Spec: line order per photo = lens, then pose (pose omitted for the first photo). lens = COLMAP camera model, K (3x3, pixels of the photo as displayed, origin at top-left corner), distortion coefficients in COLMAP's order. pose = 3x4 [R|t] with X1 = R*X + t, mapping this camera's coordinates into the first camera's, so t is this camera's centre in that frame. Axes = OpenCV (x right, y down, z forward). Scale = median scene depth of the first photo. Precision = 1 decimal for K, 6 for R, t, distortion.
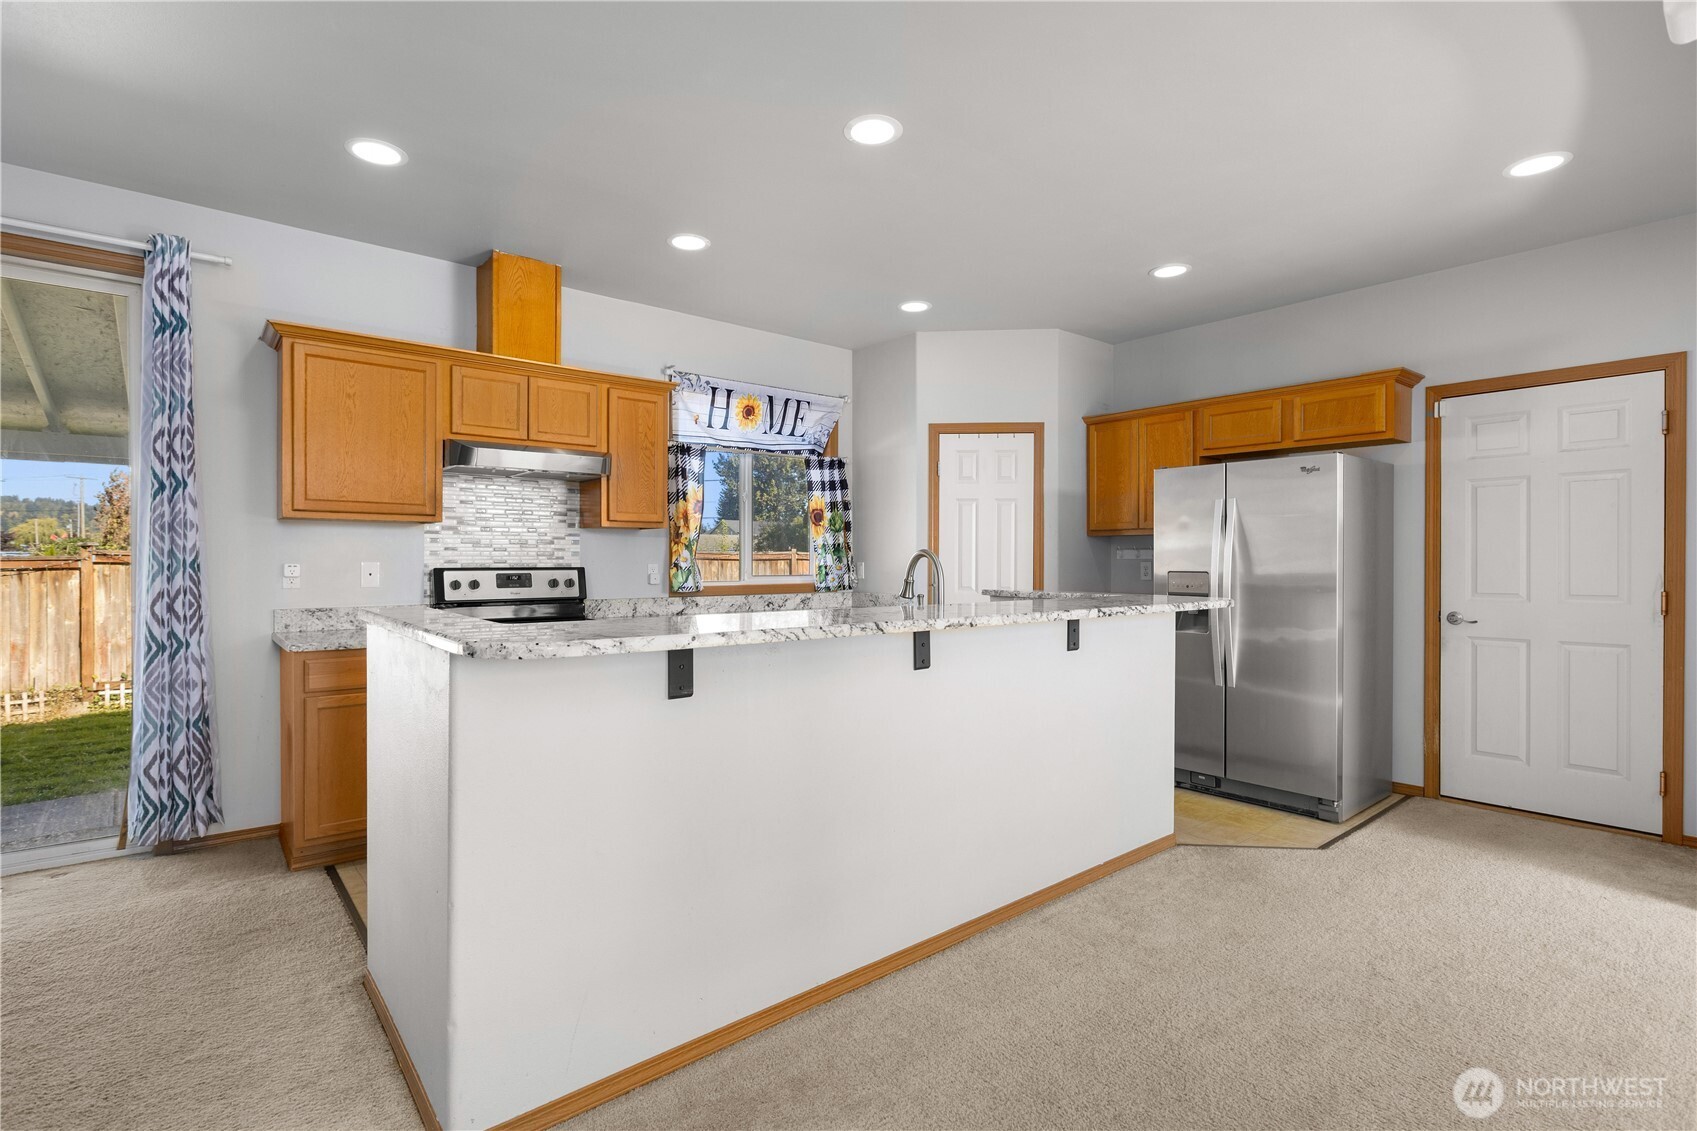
lens RADIAL K [[800.4, 0, 844.7], [0, 800.4, 566.0], [0, 0, 1]] dist [-0.003173, 0.000131]
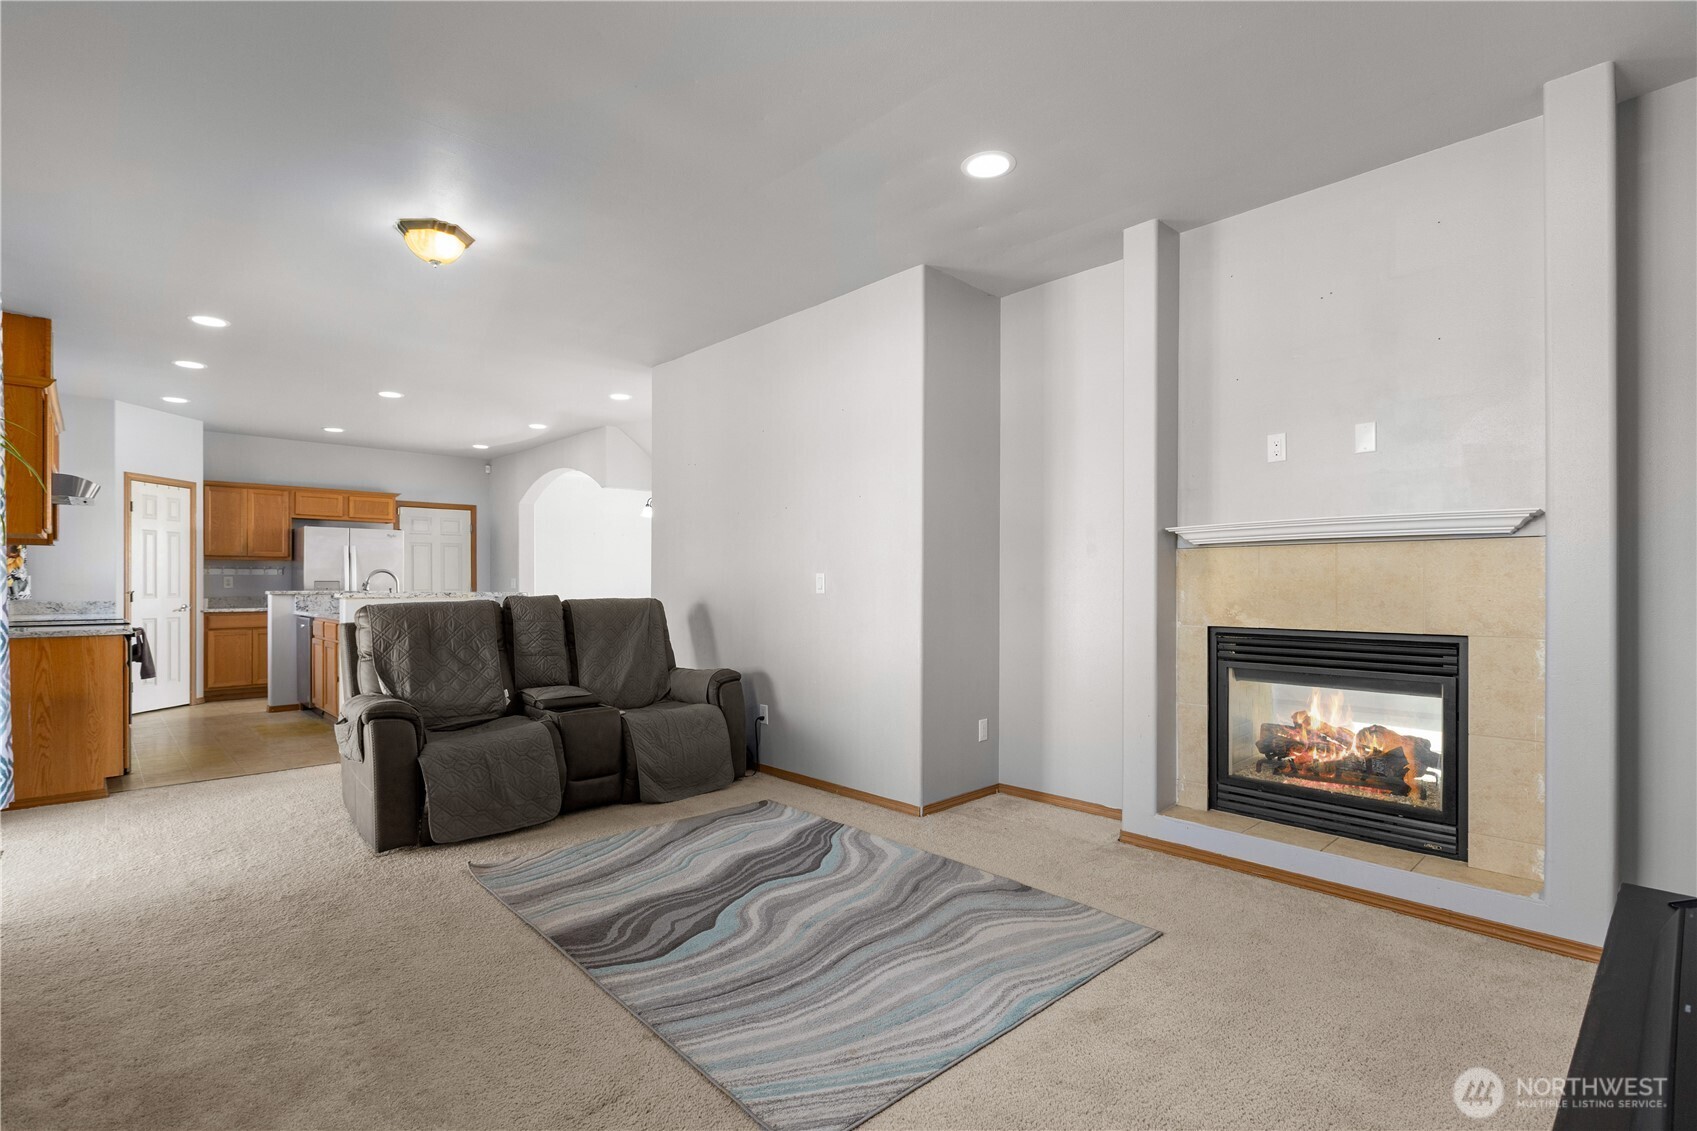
lens RADIAL K [[793.8, 0, 832.4], [0, 793.8, 579.7], [0, 0, 1]] dist [0.003101, -0.000071]
pose [[-0.056986, 0.001863, 0.998373, -1.394080], [0.009113, 0.999958, -0.001346, 0.015606], [-0.998333, 0.009021, -0.057000, -0.103933]]
